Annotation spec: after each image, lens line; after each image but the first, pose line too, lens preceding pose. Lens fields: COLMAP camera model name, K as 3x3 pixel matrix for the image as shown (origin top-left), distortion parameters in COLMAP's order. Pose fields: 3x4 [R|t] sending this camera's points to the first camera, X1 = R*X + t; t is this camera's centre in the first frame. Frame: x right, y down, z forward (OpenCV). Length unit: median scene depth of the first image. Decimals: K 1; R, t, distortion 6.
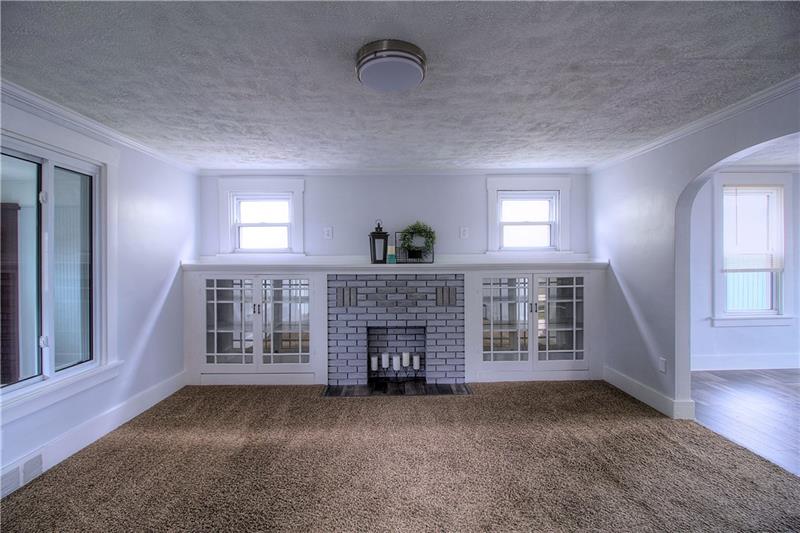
lens RADIAL K [[374.3, 0, 400.0], [0, 374.3, 266.5], [0, 0, 1]] dist [-0.000806, -0.000784]
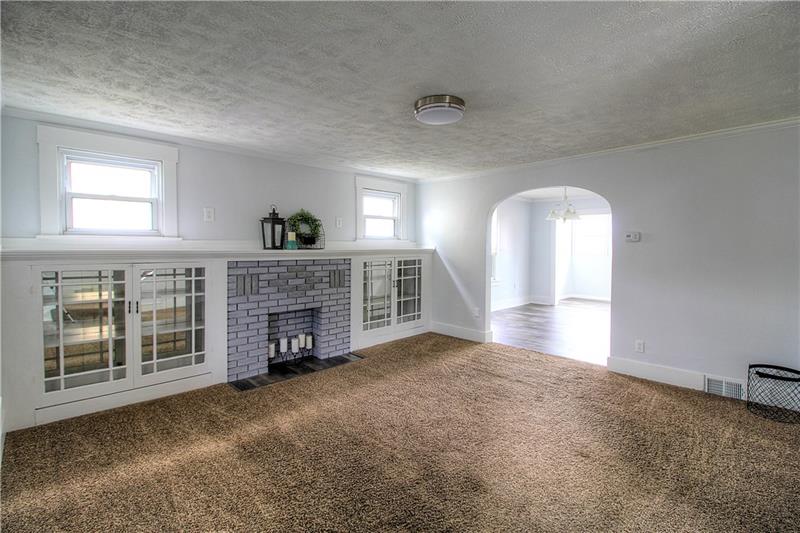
lens RADIAL K [[396.8, 0, 401.7], [0, 396.8, 260.4], [0, 0, 1]] dist [-0.001307, -0.000906]
pose [[0.707179, -0.017788, 0.706811, -0.579397], [0.006159, 0.999801, 0.018998, 0.003405], [-0.707008, -0.009082, 0.707147, 0.017855]]
